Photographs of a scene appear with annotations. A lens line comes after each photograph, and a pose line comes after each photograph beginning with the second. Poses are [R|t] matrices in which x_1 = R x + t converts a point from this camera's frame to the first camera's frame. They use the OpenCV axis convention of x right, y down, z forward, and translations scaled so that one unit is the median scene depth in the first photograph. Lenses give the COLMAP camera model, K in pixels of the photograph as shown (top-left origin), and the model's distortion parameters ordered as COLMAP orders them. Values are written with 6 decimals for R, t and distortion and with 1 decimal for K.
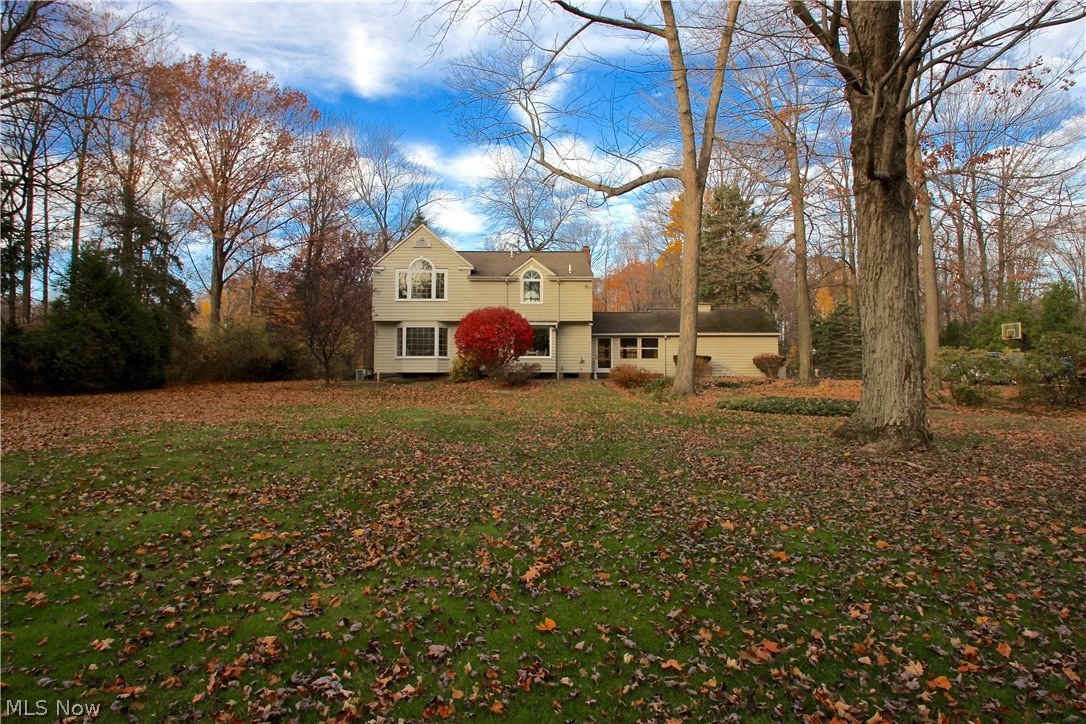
lens RADIAL K [[574.7, 0, 542.6], [0, 574.7, 350.5], [0, 0, 1]] dist [0.004583, 0.001225]
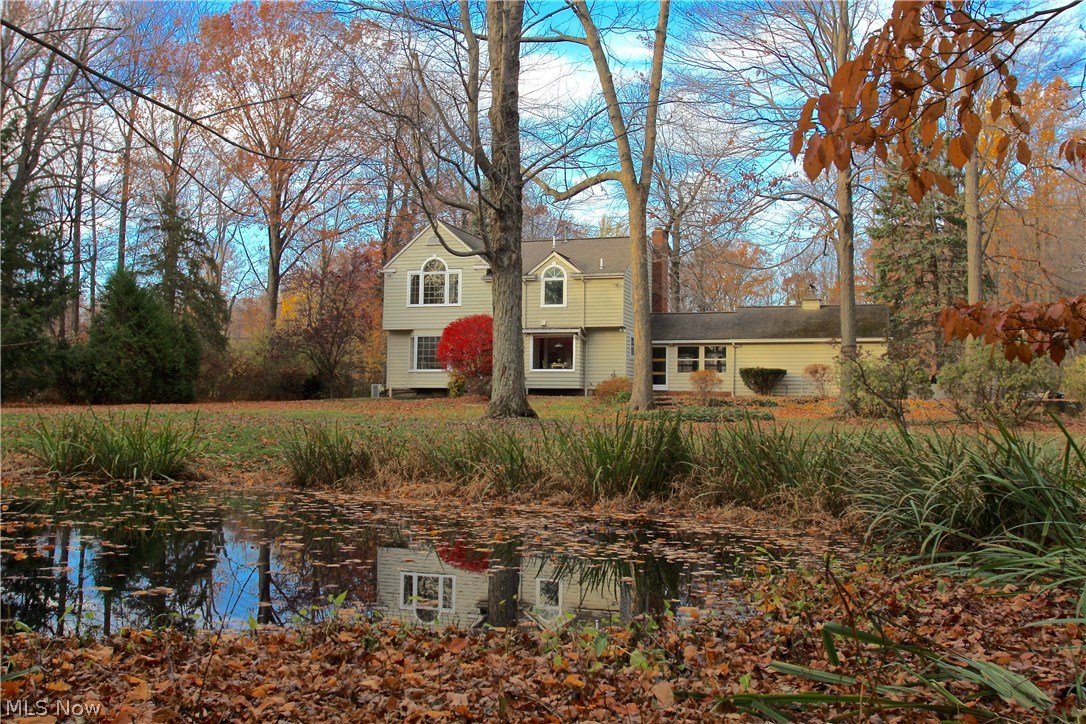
lens RADIAL K [[1108.4, 0, 543.0], [0, 1108.4, 362.0], [0, 0, 1]] dist [-0.012211, -0.012611]
pose [[0.942930, -0.003281, -0.332975, 0.502319], [0.001620, 0.999985, -0.005268, 0.007667], [0.332987, 0.004428, 0.942921, -0.531350]]
